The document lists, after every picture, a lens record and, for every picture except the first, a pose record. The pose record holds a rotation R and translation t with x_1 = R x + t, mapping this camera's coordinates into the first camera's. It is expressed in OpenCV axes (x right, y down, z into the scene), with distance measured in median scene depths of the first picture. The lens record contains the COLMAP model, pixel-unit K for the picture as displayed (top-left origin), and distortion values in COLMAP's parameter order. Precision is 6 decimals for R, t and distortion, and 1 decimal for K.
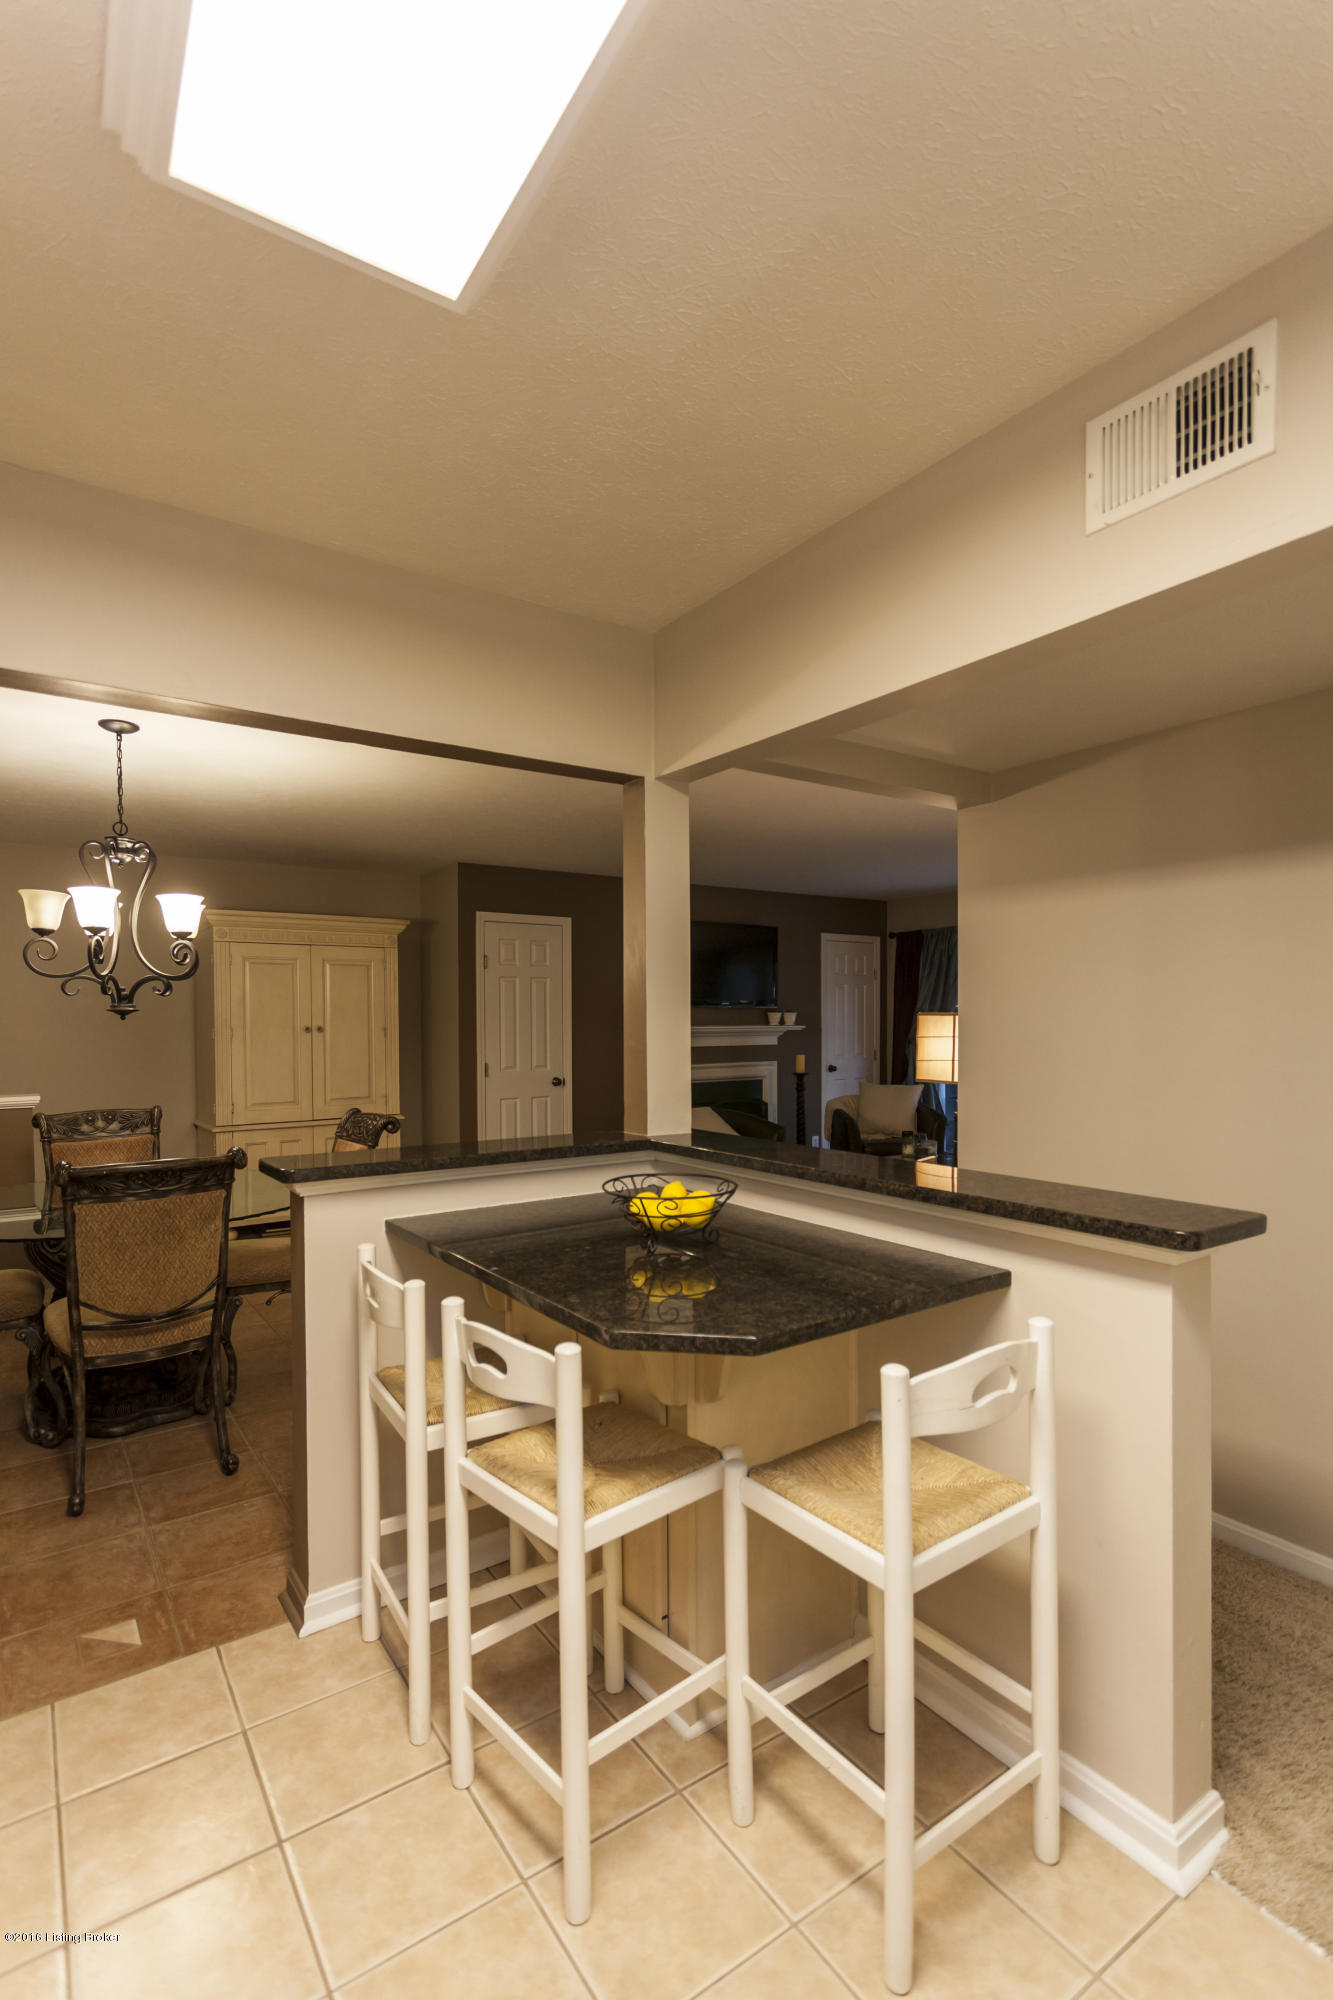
lens RADIAL K [[952.1, 0, 667.3], [0, 952.1, 1012.4], [0, 0, 1]] dist [0.004953, 0.000605]
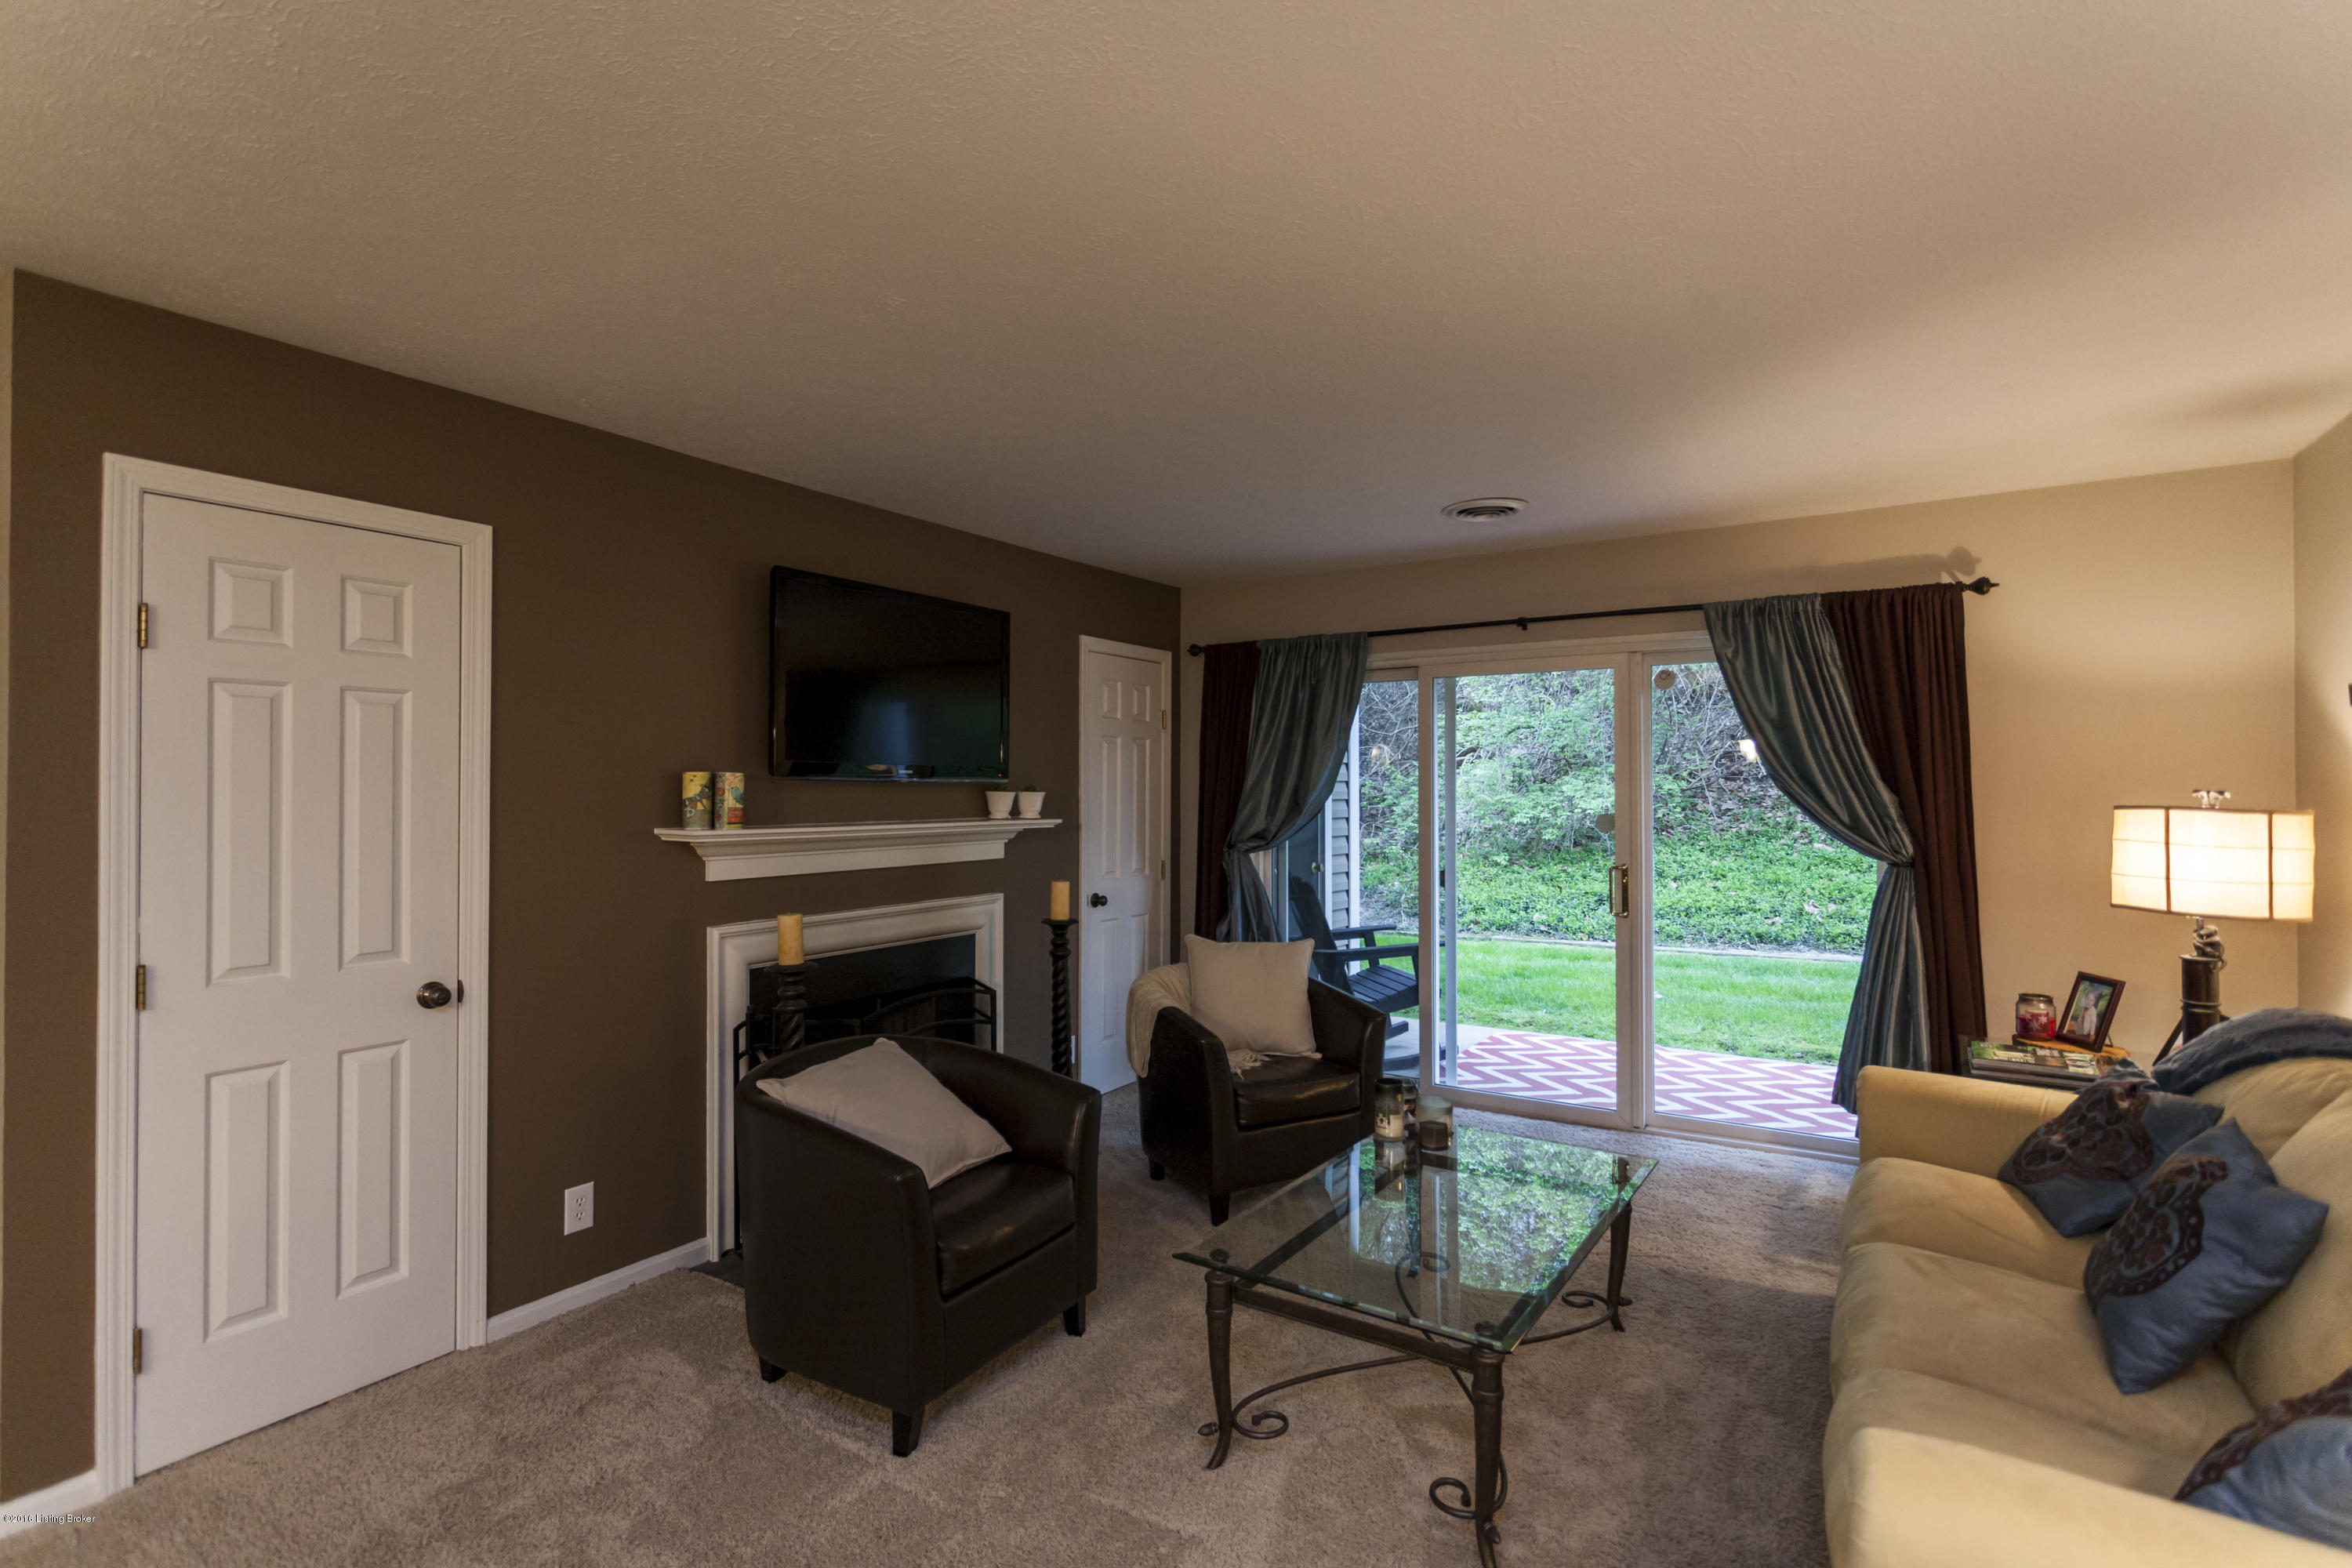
lens RADIAL K [[1119.6, 0, 1173.2], [0, 1119.6, 786.1], [0, 0, 1]] dist [0.004953, 0.000605]
pose [[0.925393, 0.007653, 0.378931, -0.019768], [-0.010072, 0.999940, 0.004402, -0.006102], [-0.378874, -0.007891, 0.925414, 0.446702]]
